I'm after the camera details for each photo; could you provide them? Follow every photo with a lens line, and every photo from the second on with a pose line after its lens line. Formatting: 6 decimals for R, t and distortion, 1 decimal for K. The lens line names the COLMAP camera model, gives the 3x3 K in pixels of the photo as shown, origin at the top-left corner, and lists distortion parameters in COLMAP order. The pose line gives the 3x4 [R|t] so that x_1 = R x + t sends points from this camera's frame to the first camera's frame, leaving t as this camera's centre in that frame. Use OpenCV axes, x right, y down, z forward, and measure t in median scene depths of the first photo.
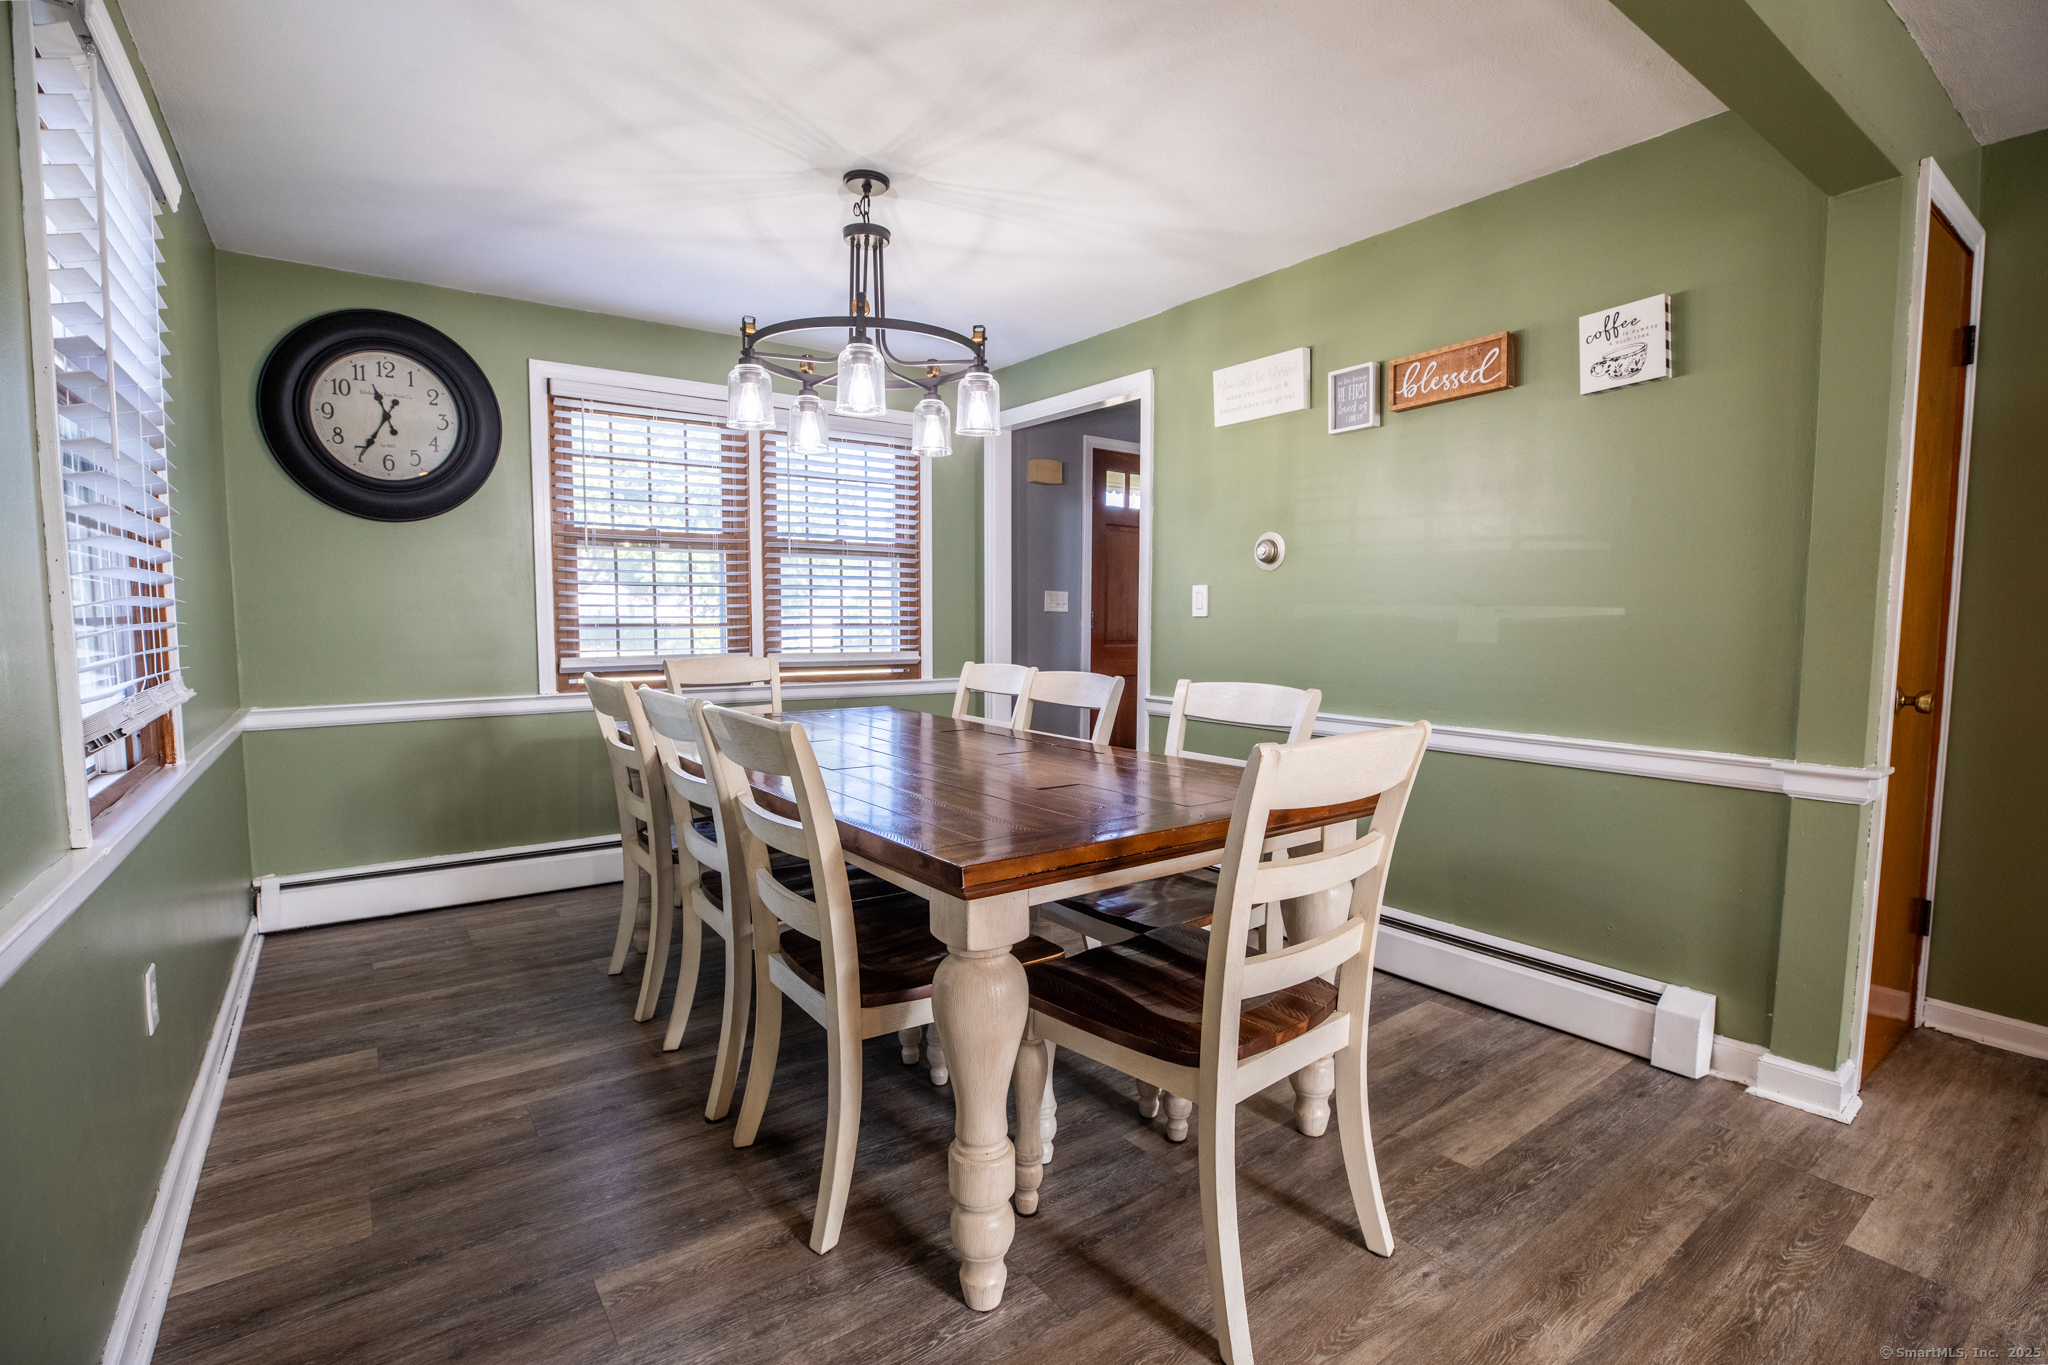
lens RADIAL K [[939.2, 0, 1024.1], [0, 939.2, 683.3], [0, 0, 1]] dist [-0.029072, 0.001077]
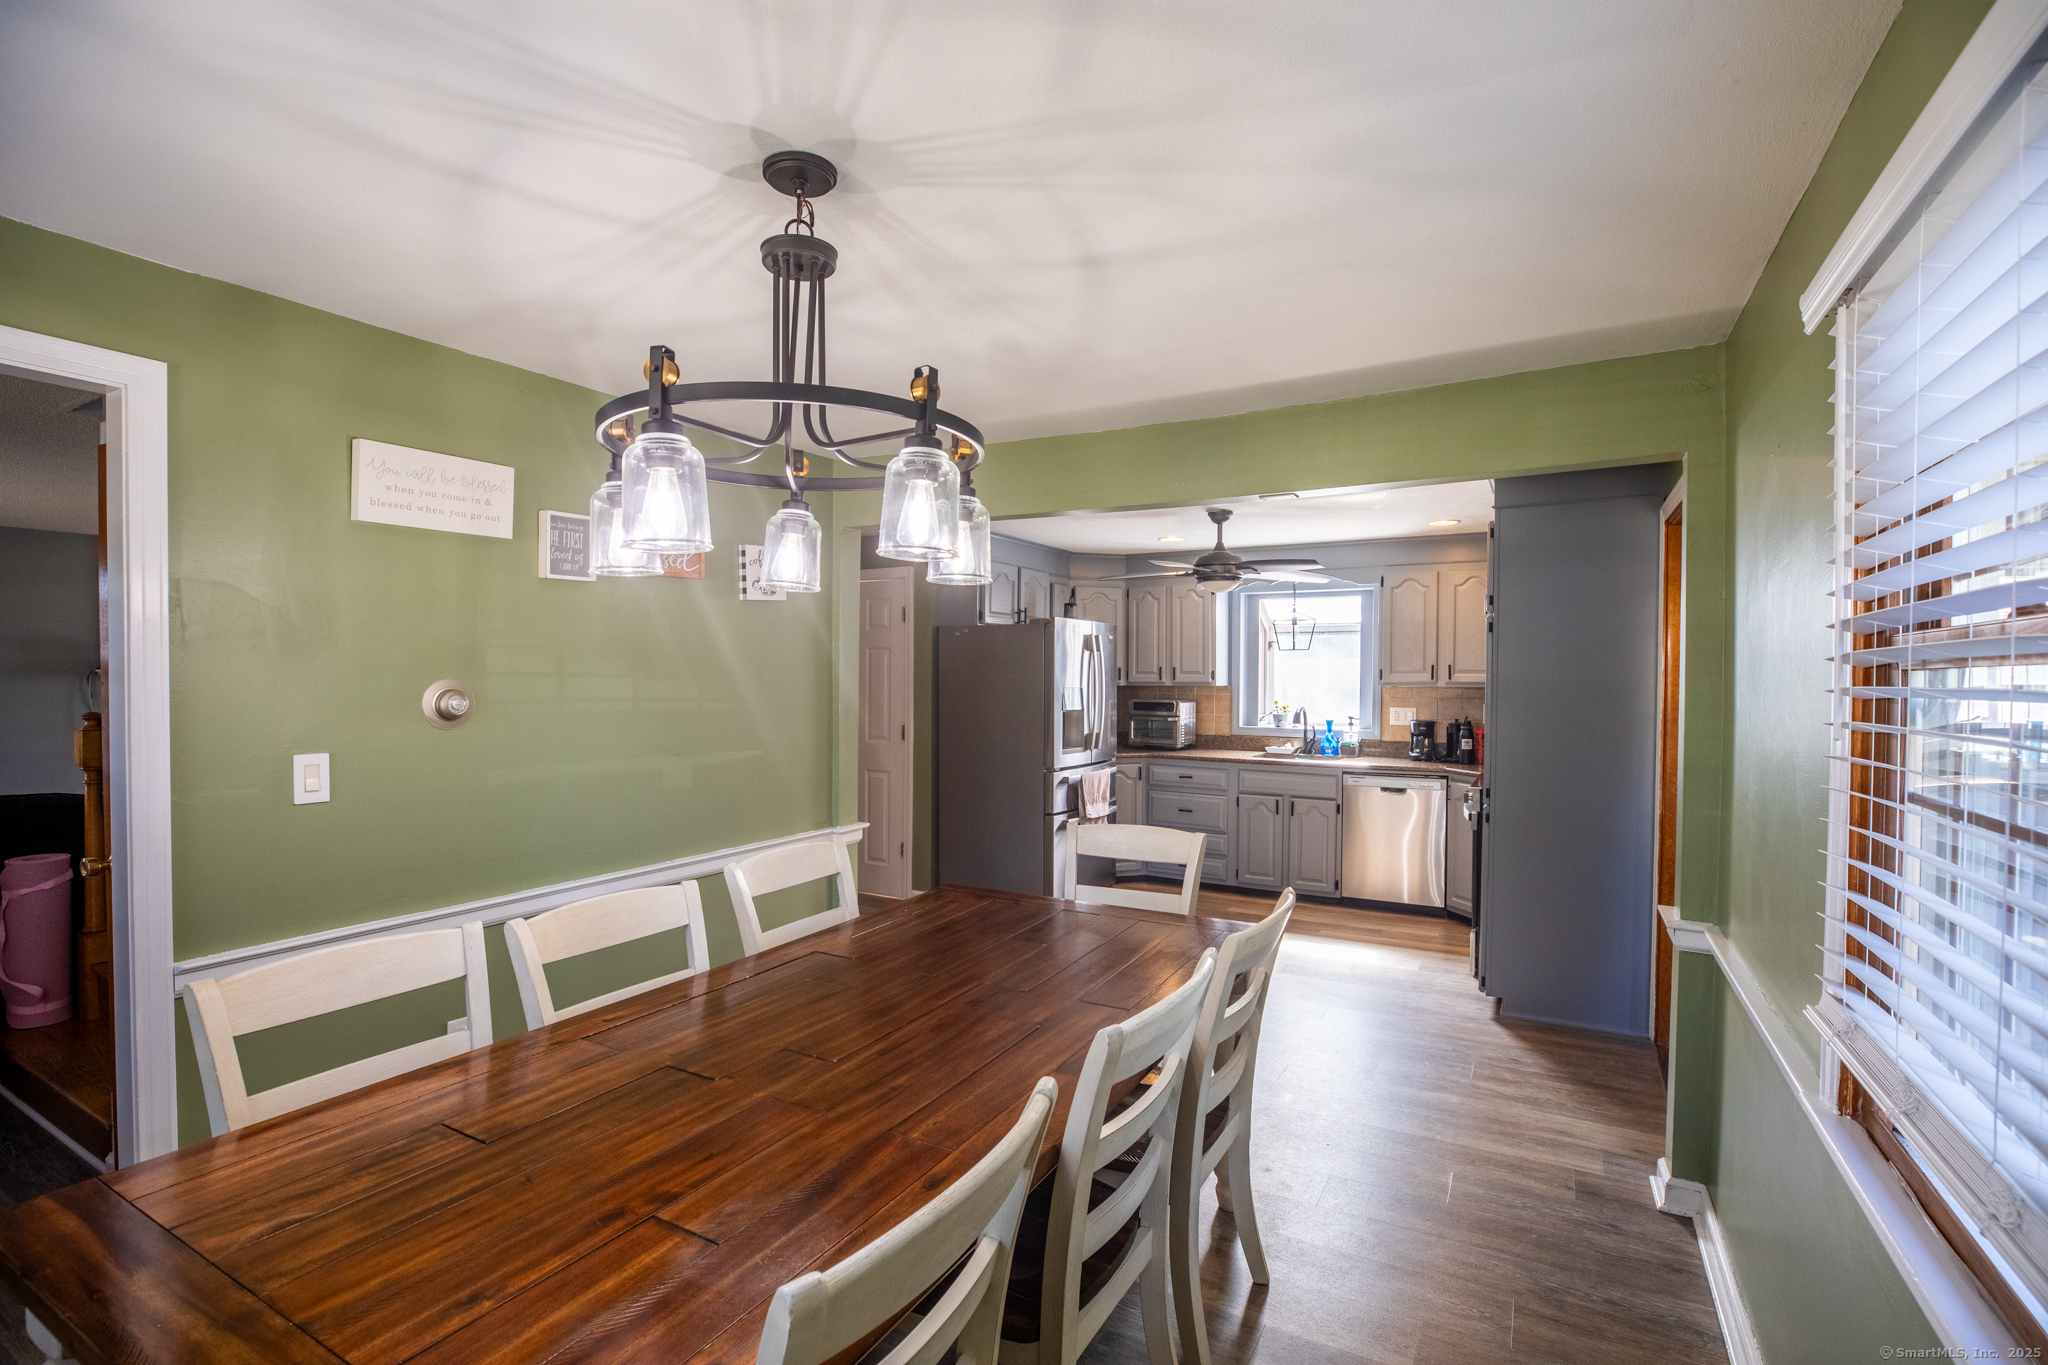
lens RADIAL K [[939.2, 0, 1025.4], [0, 939.2, 679.3], [0, 0, 1]] dist [-0.029072, 0.001077]
pose [[-0.418243, 0.001320, 0.908334, -0.698984], [0.077829, 0.996373, 0.034389, -0.167060], [-0.904995, 0.085078, -0.416829, 0.983581]]
